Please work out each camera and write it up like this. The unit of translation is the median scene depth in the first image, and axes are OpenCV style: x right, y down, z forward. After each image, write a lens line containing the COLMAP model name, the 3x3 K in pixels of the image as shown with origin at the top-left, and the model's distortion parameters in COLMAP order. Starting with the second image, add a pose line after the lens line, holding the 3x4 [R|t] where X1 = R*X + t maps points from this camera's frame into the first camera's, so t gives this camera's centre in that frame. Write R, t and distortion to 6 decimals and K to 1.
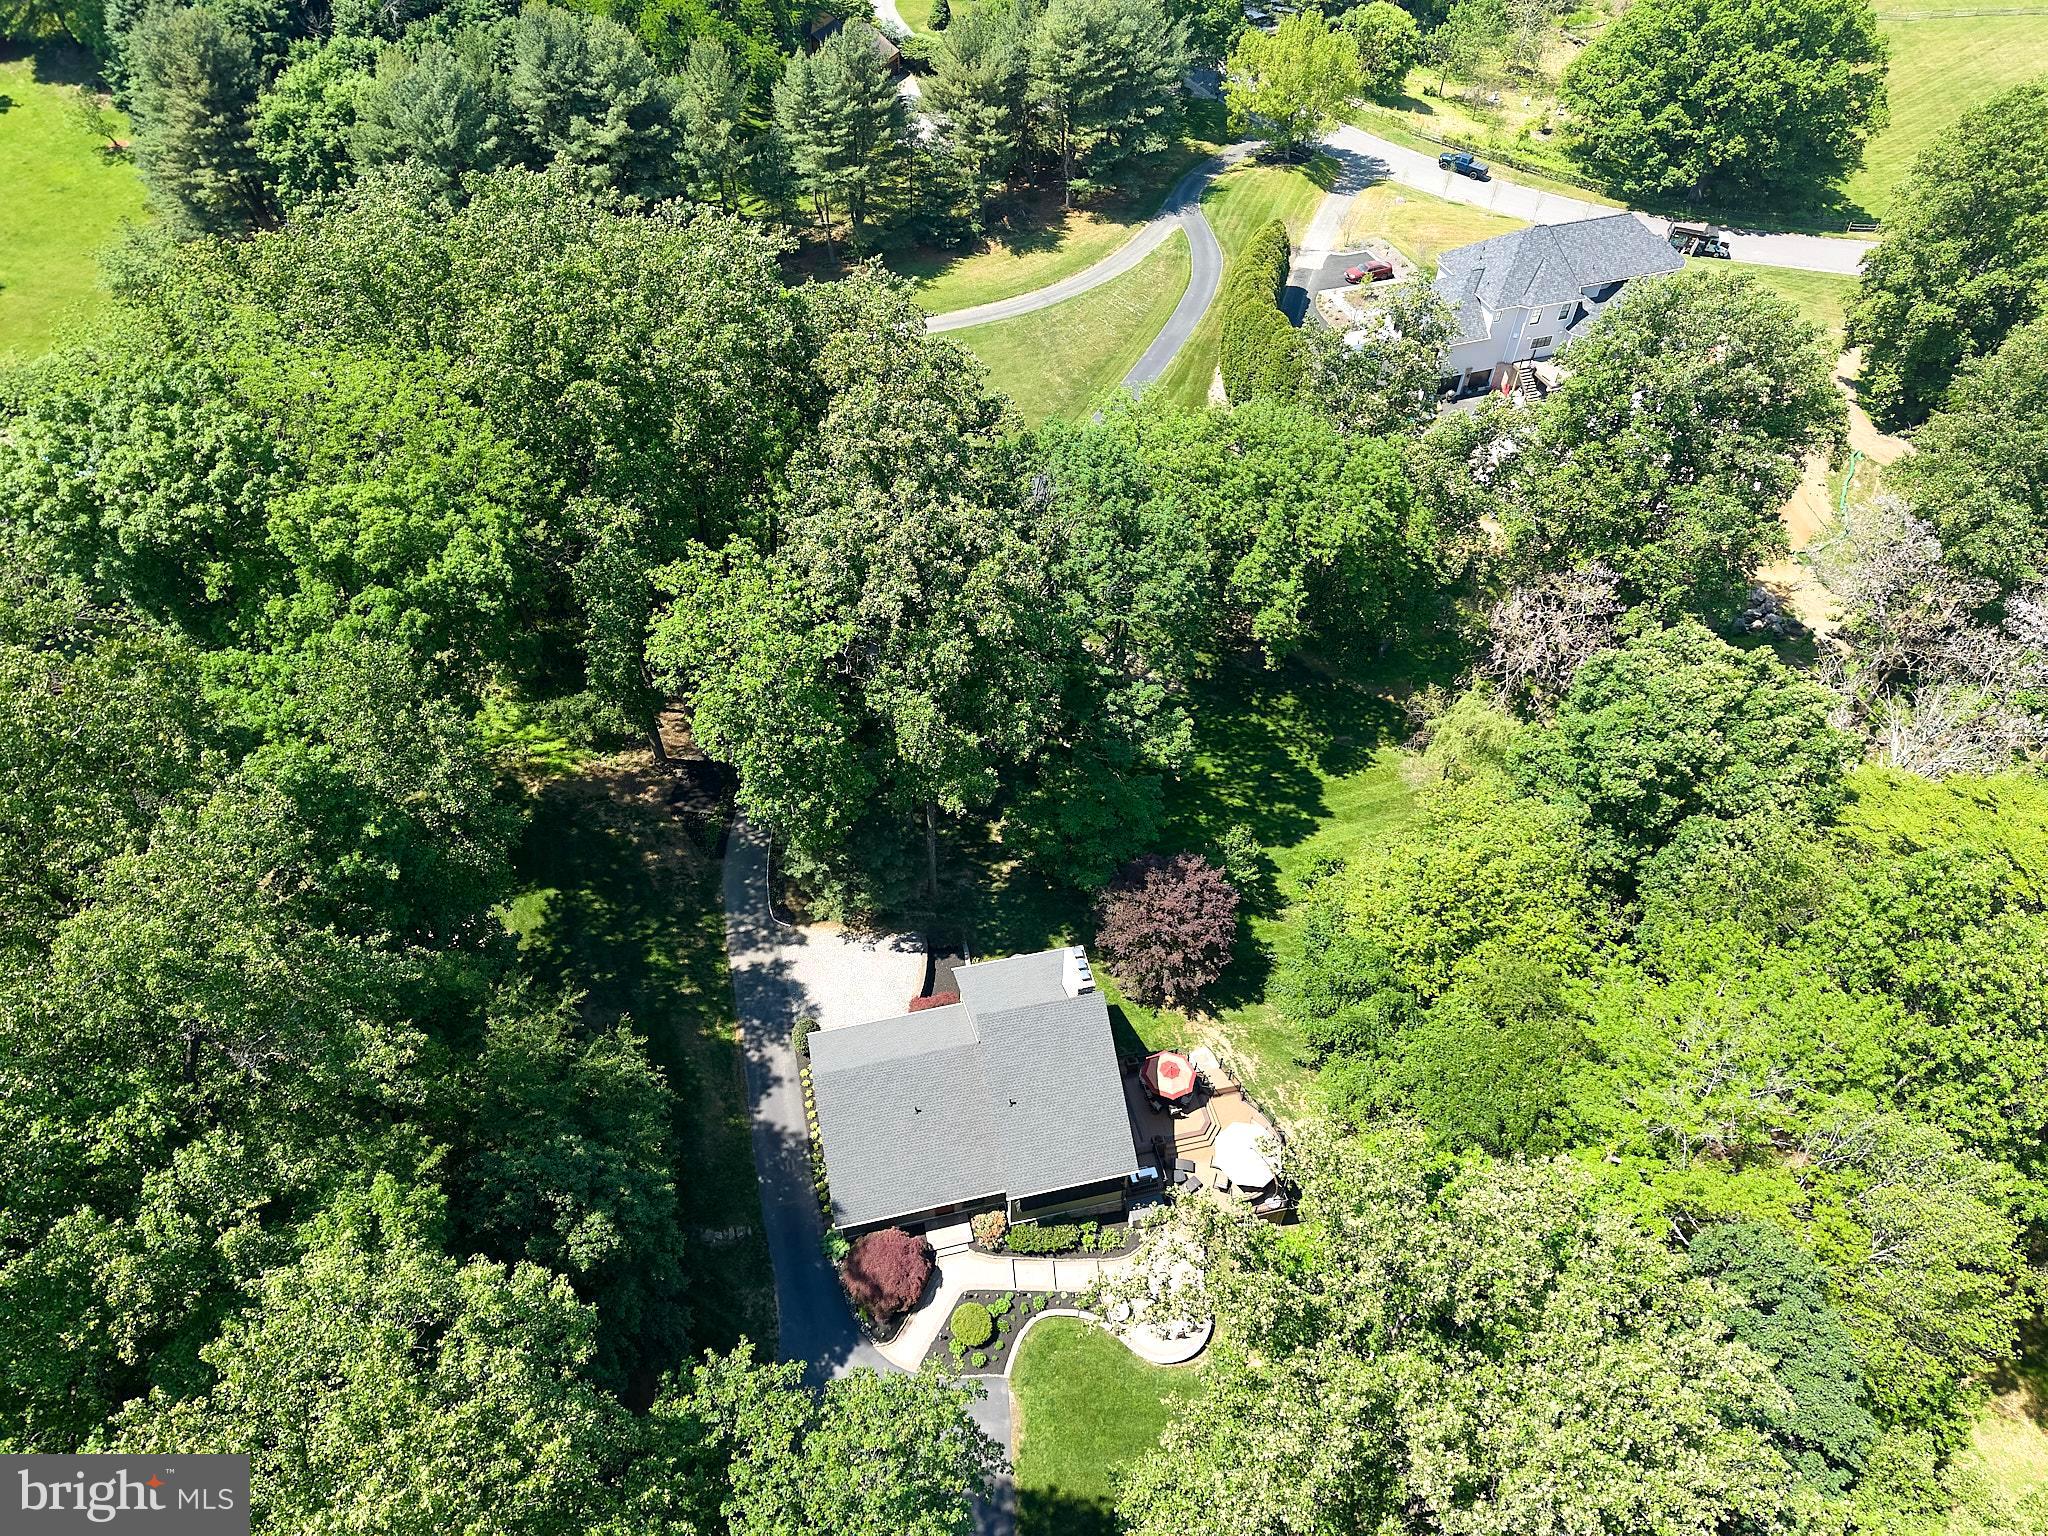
lens RADIAL K [[1531.2, 0, 1024.0], [0, 1531.2, 768.0], [0, 0, 1]] dist [0.000192, 0.000263]
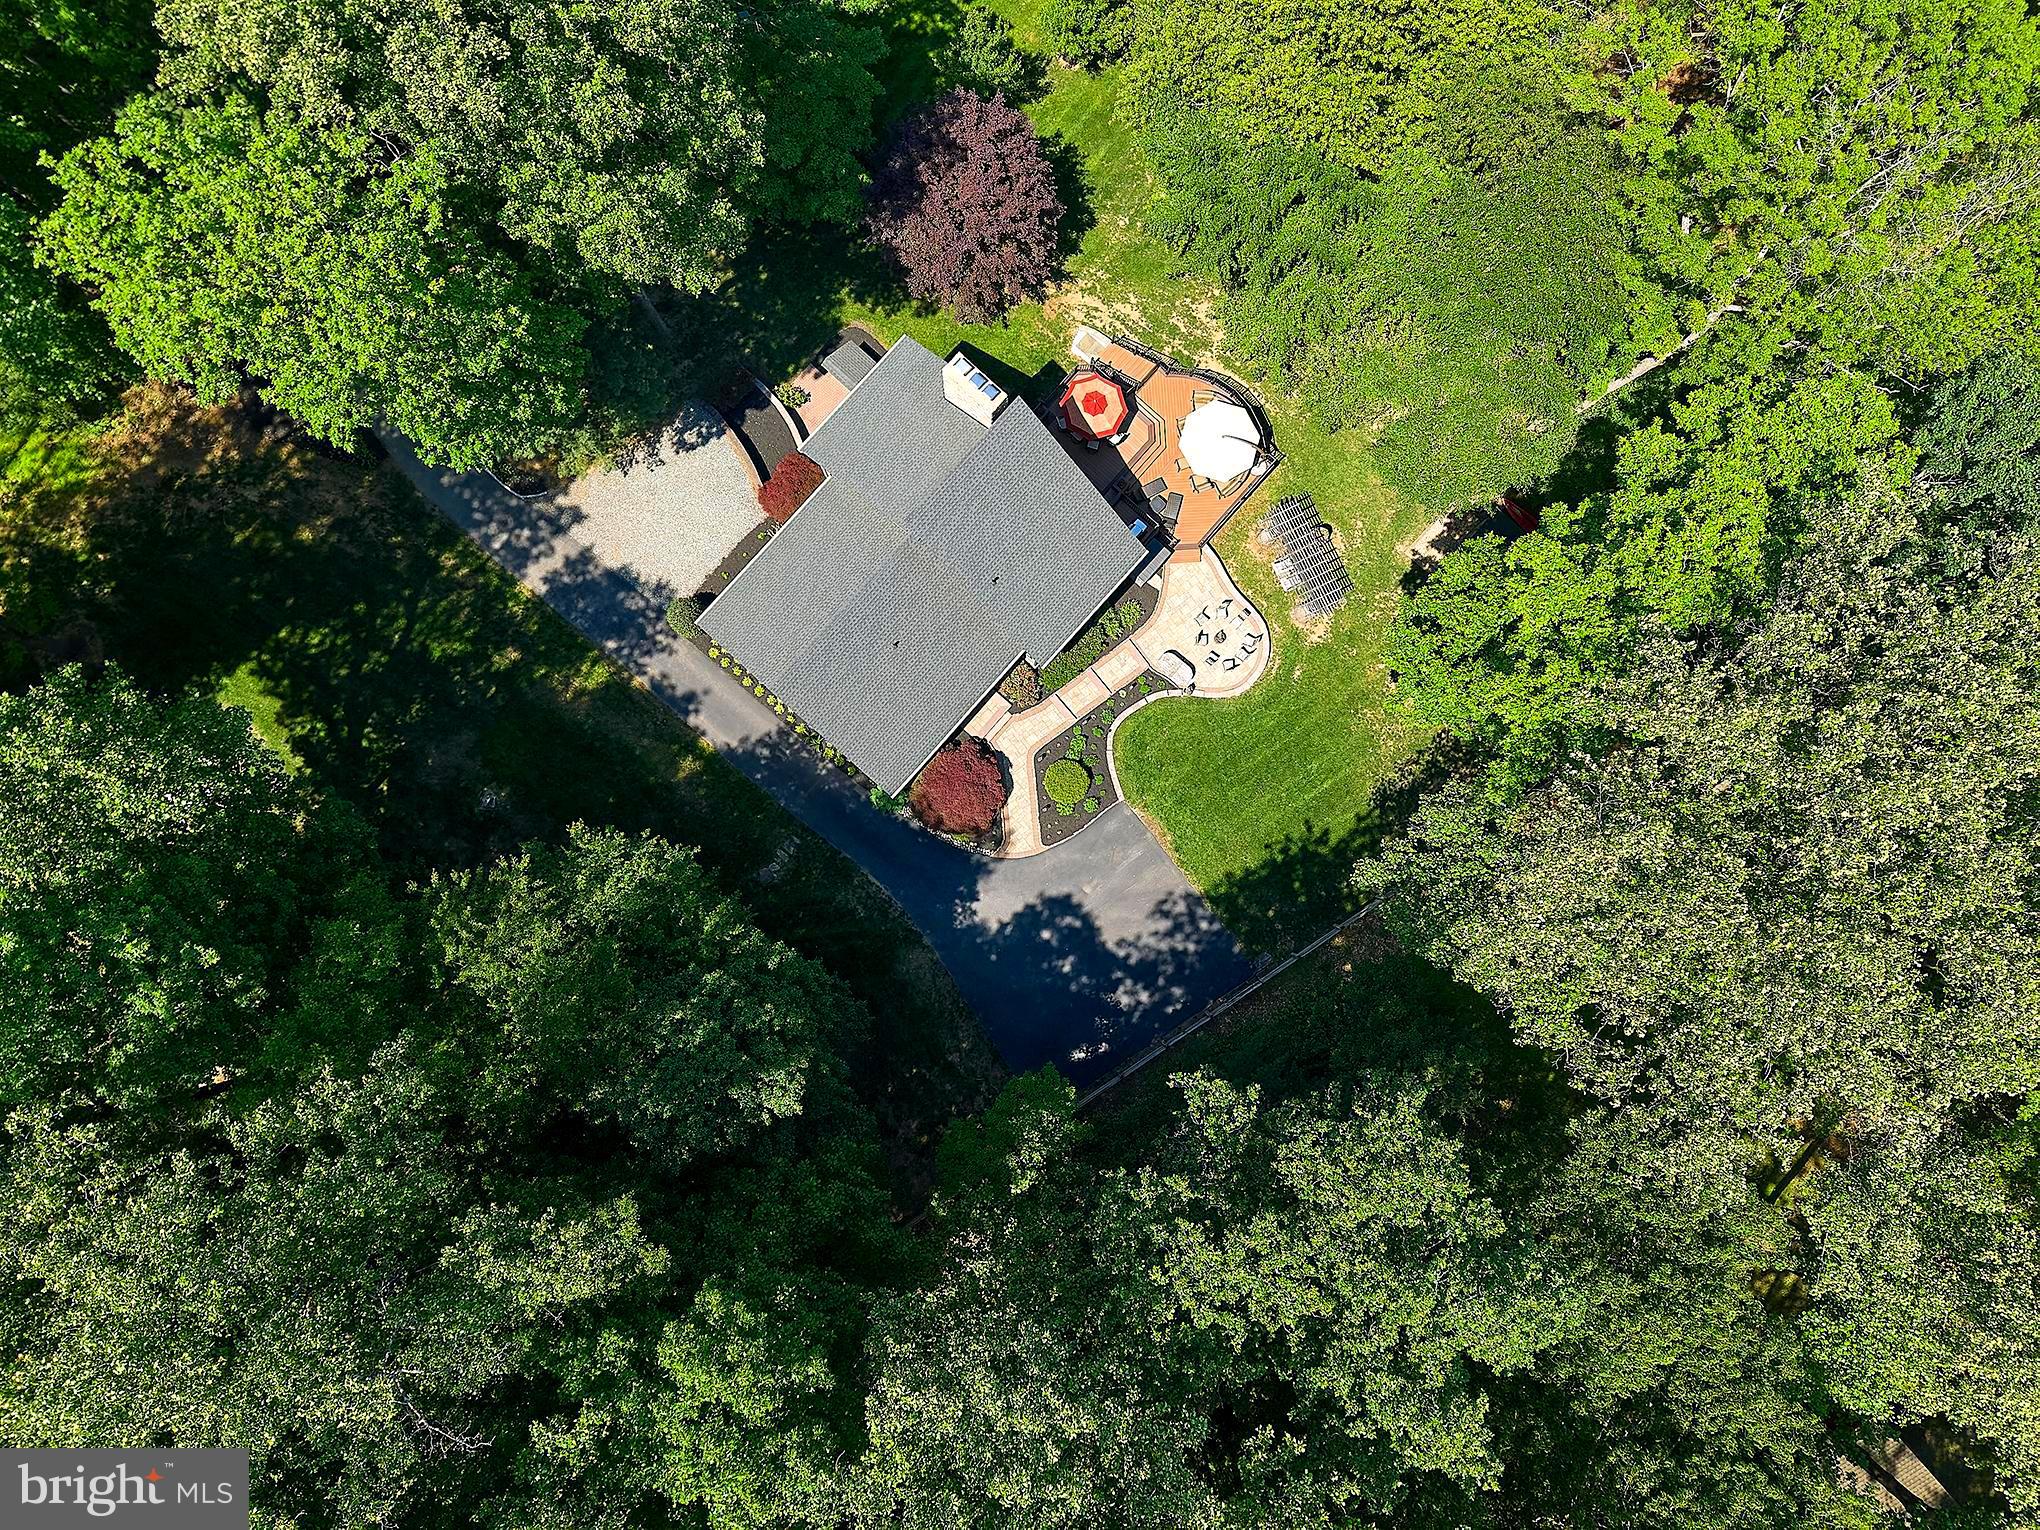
lens RADIAL K [[1525.2, 0, 1020.0], [0, 1525.2, 765.0], [0, 0, 1]] dist [0.000192, 0.000263]
pose [[0.803379, -0.590303, 0.078261, -0.111322], [0.371524, 0.599605, 0.708833, -0.273686], [-0.465352, -0.540385, 0.701022, 0.351592]]
